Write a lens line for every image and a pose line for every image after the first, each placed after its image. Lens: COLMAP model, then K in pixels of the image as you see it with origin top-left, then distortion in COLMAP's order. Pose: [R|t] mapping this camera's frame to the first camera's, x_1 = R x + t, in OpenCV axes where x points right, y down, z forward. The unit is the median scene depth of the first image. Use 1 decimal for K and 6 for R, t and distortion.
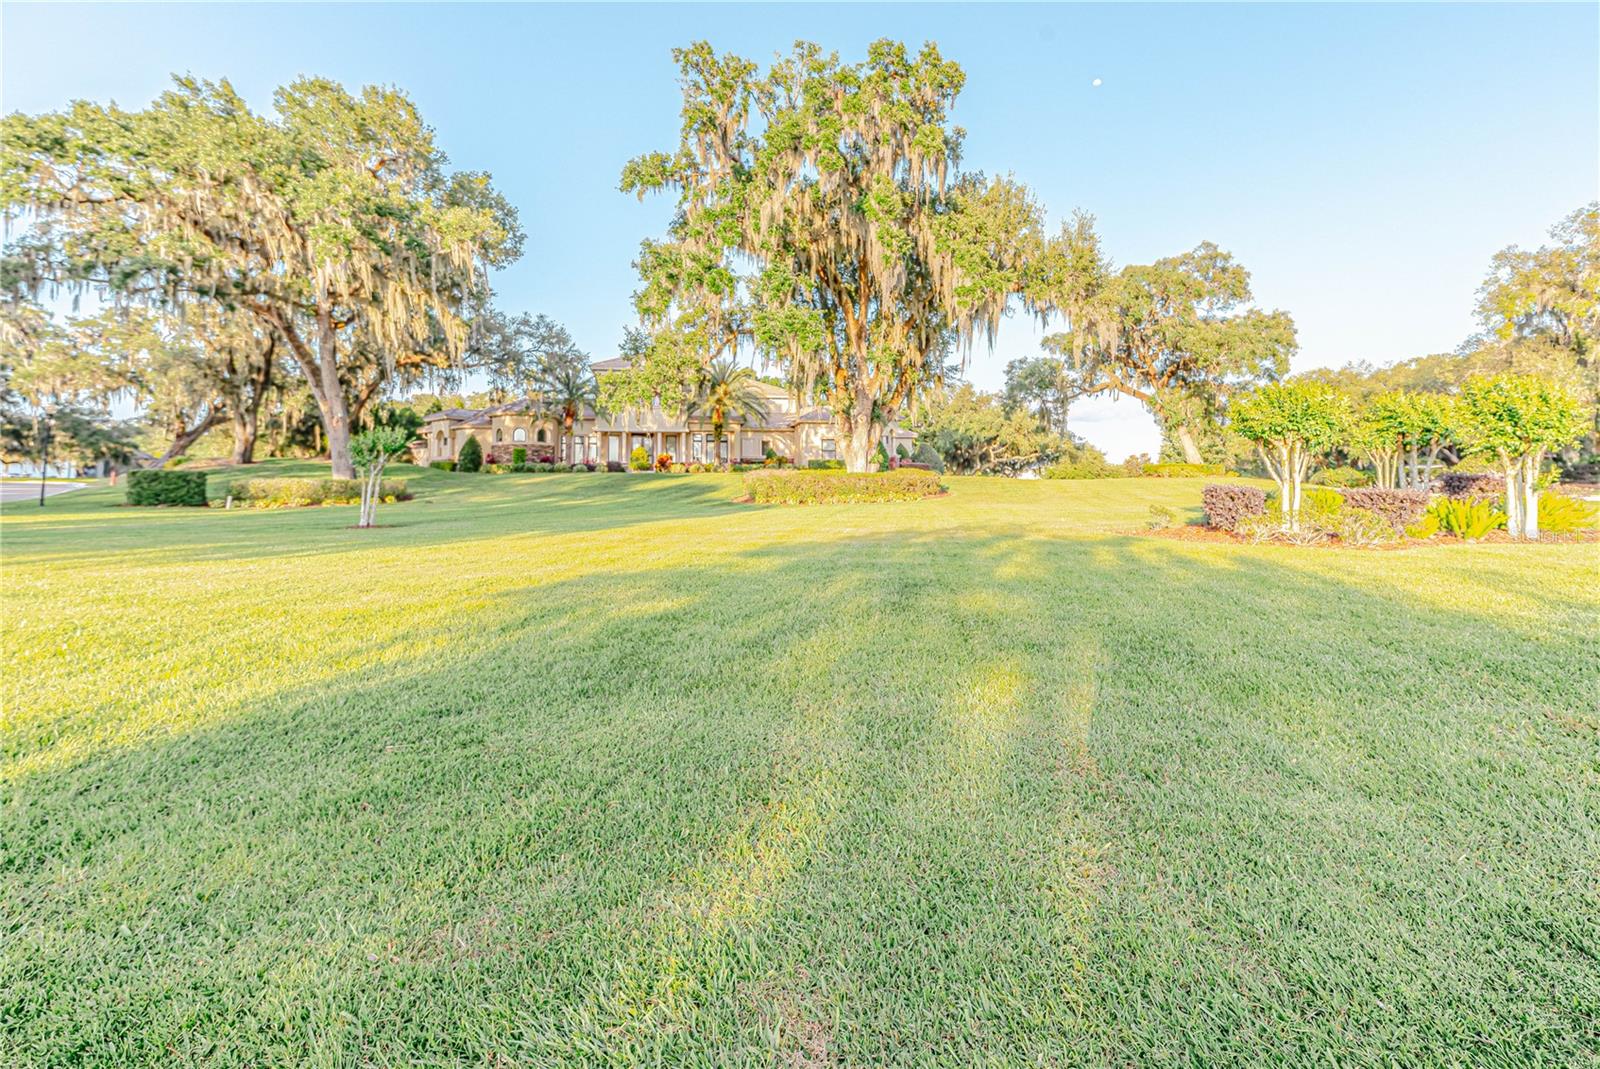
lens RADIAL K [[653.8, 0, 850.6], [0, 653.8, 450.8], [0, 0, 1]] dist [0.000338, 0.000090]
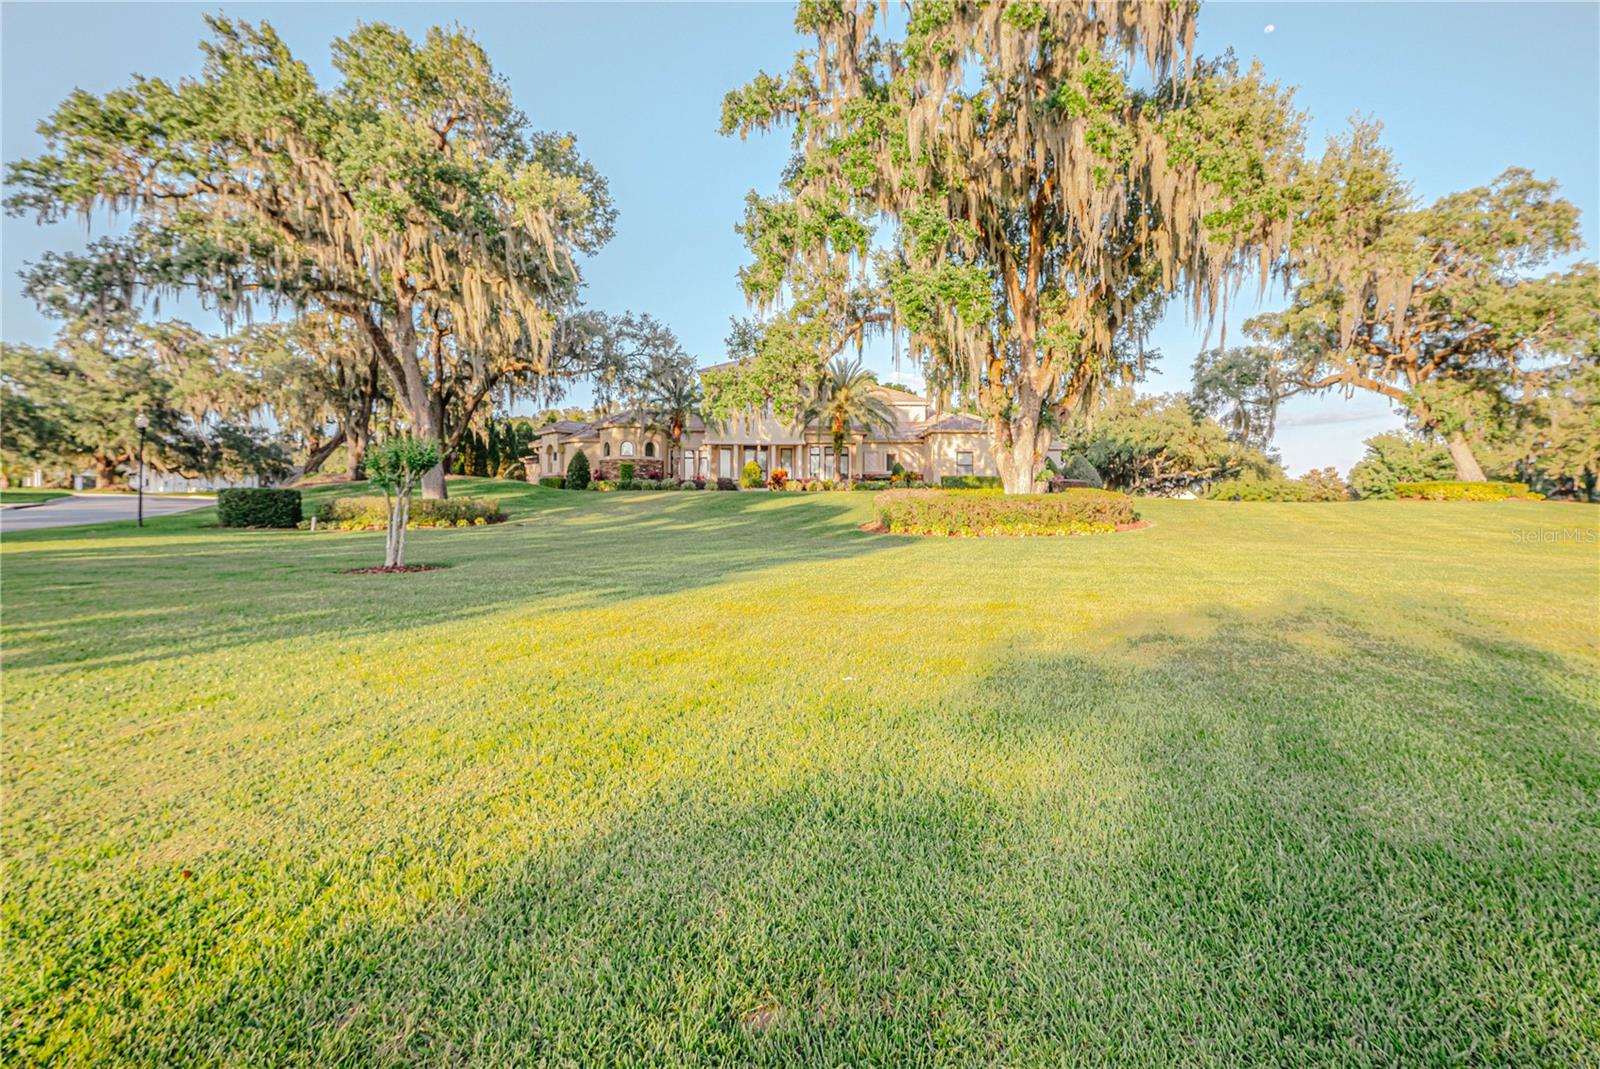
lens RADIAL K [[682.3, 0, 842.2], [0, 682.3, 505.3], [0, 0, 1]] dist [0.000861, 0.000166]
pose [[0.982561, 0.008519, -0.185743, -0.035139], [0.002343, 0.998303, 0.058180, -0.000184], [0.185924, -0.057601, 0.980874, 0.130472]]
